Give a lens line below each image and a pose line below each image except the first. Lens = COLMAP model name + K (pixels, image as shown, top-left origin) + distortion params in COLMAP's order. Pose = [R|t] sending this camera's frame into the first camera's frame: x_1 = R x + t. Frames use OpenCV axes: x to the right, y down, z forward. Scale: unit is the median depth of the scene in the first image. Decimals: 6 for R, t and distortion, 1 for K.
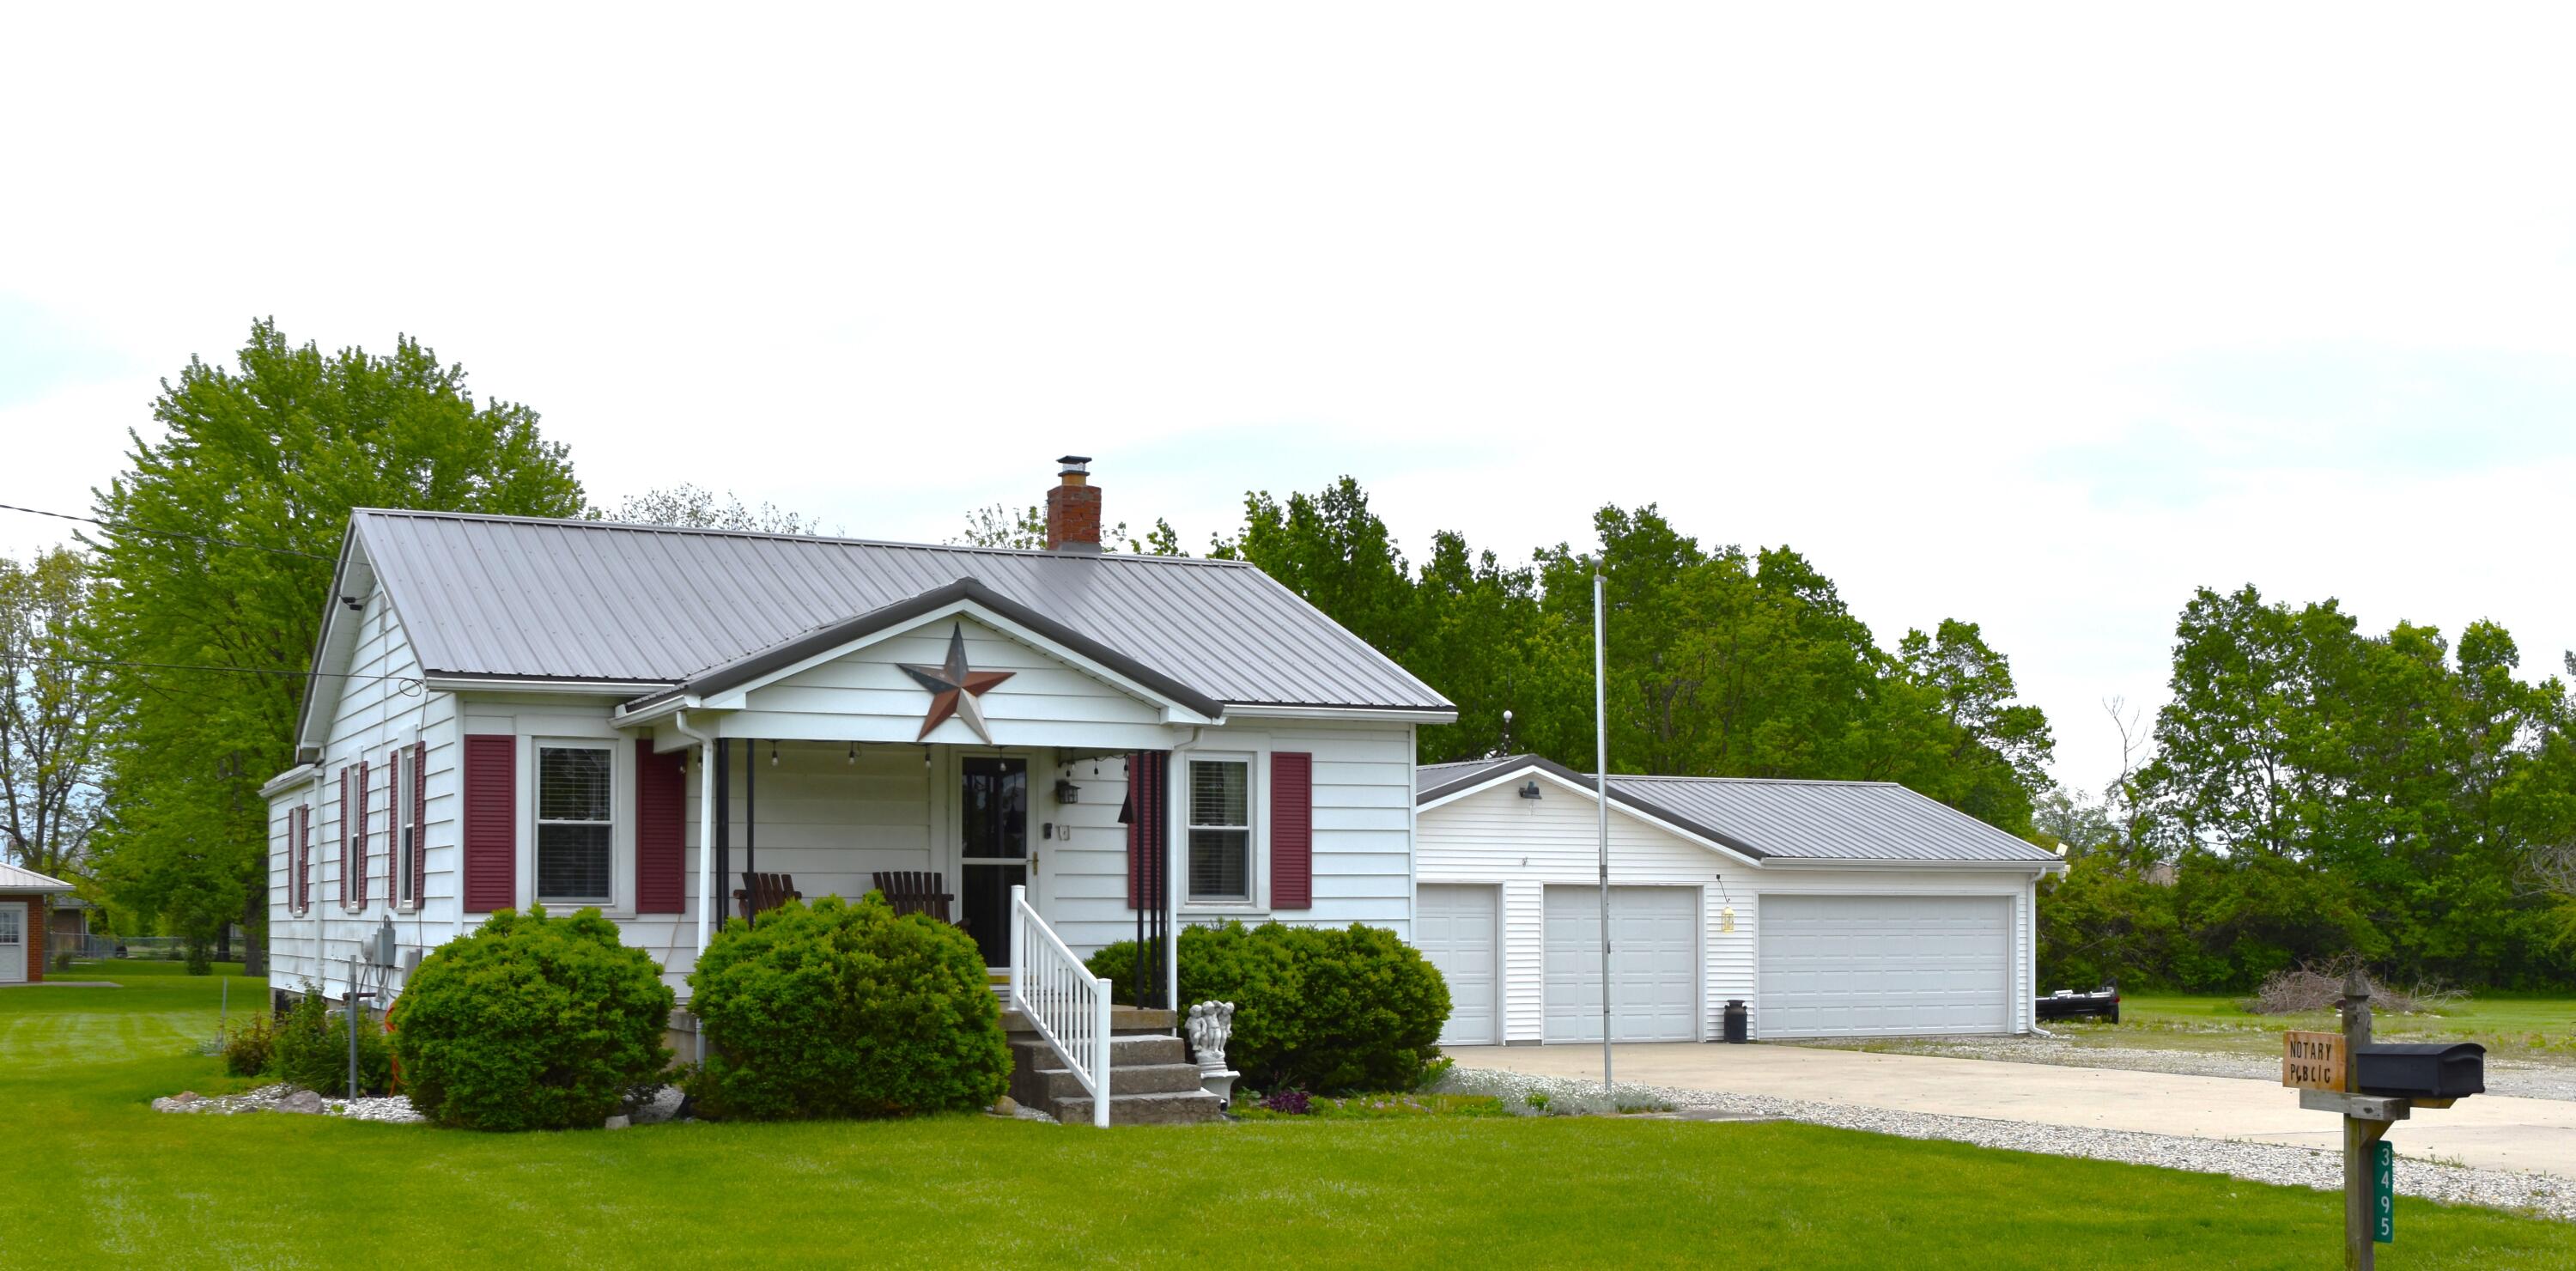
lens RADIAL K [[2747.9, 0, 1288.0], [0, 2747.9, 635.5], [0, 0, 1]] dist [-0.001716, 0.001647]
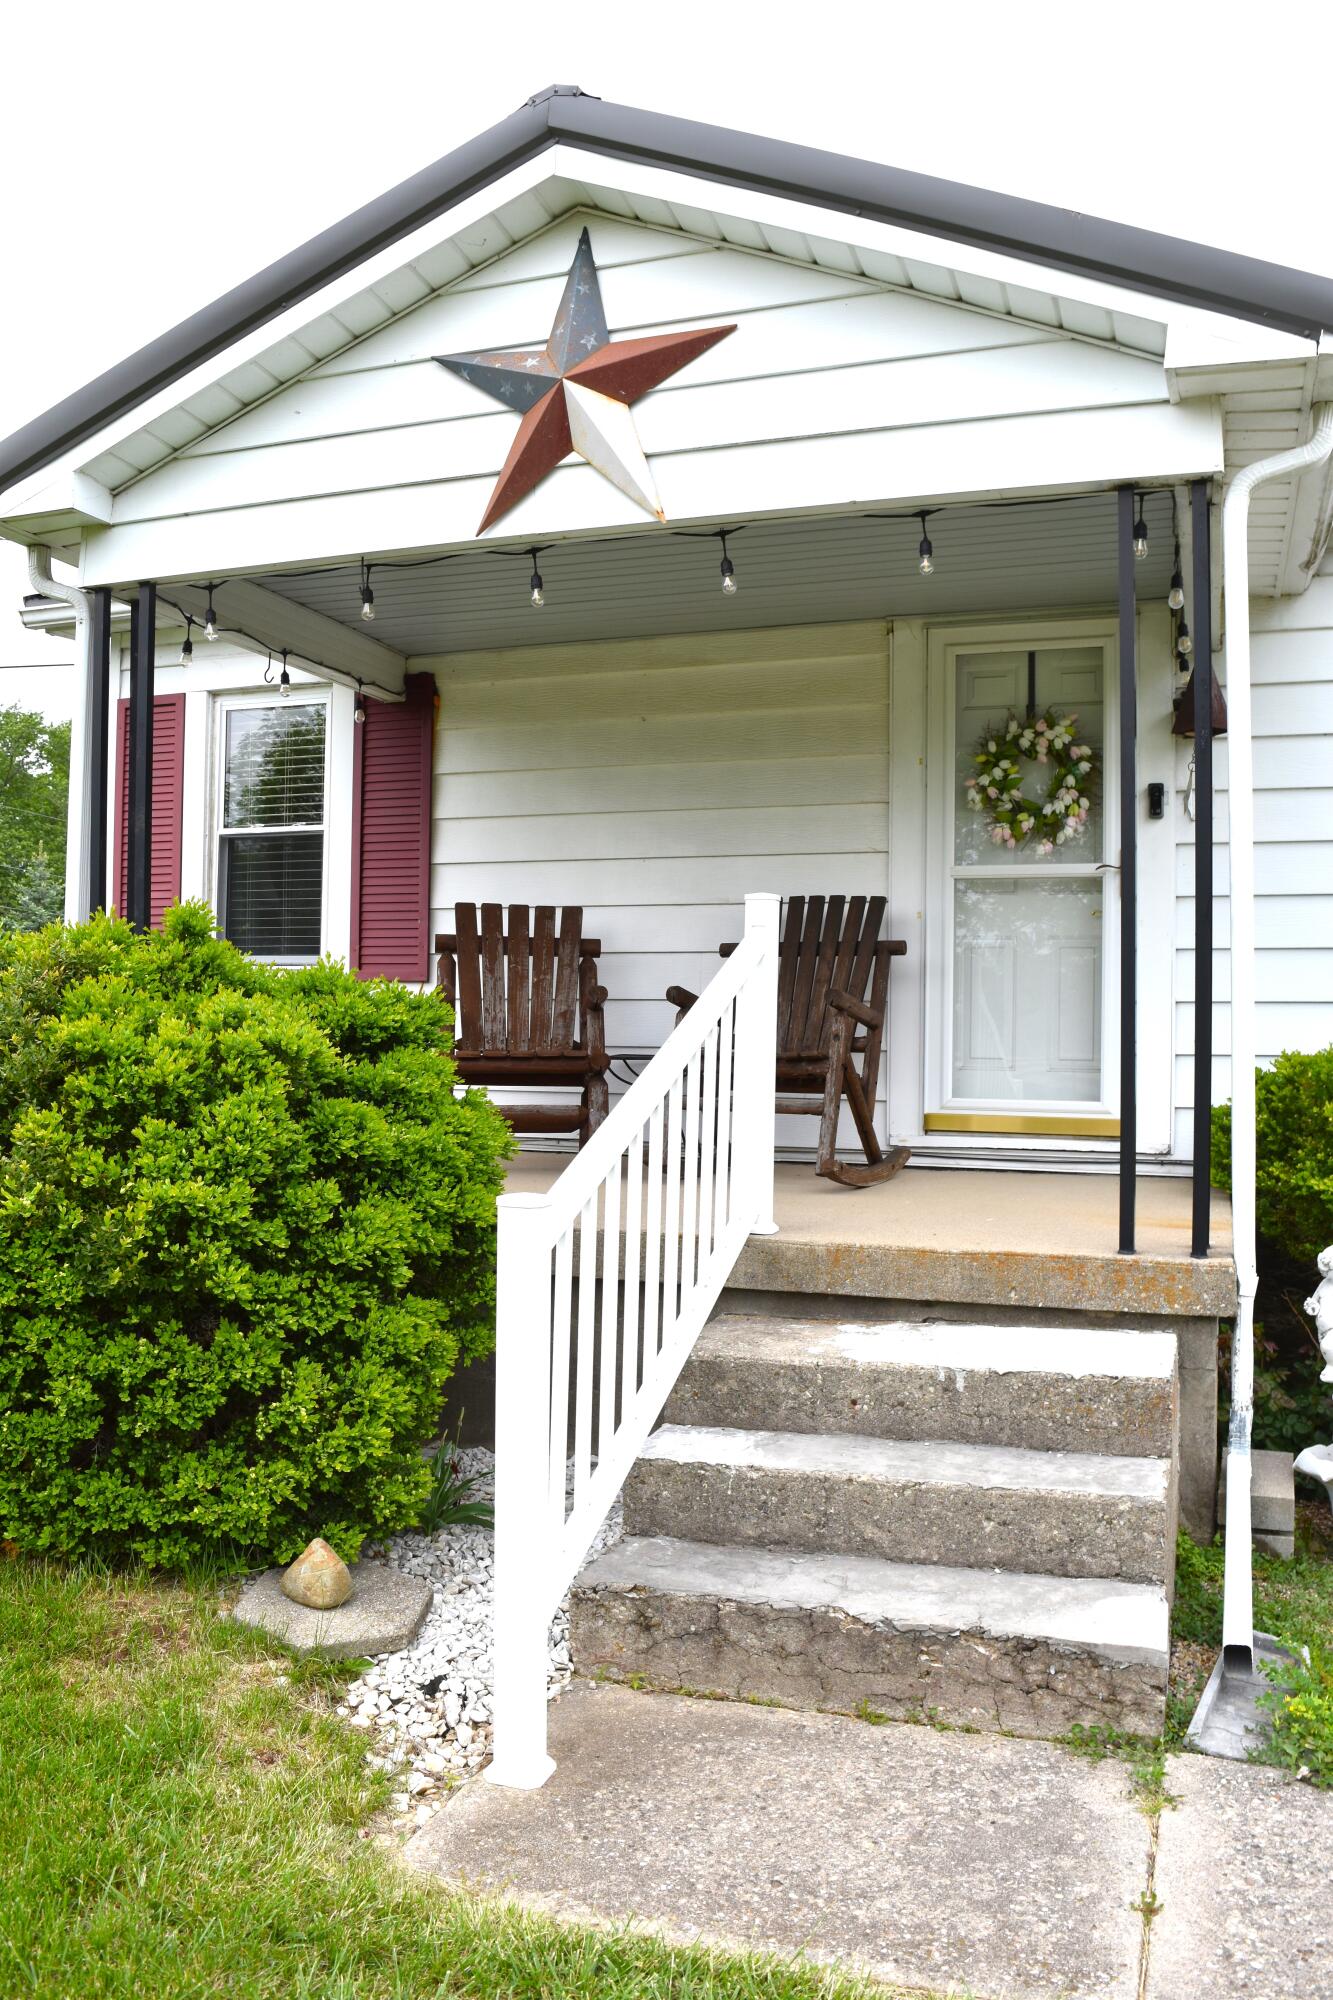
lens RADIAL K [[1577.2, 0, 666.5], [0, 1577.2, 1000.0], [0, 0, 1]] dist [-0.094581, 0.020552]
pose [[0.701283, 0.000813, -0.712882, 0.044322], [0.064910, 0.995773, 0.064990, 0.090782], [0.709922, -0.091850, 0.698266, 0.842151]]
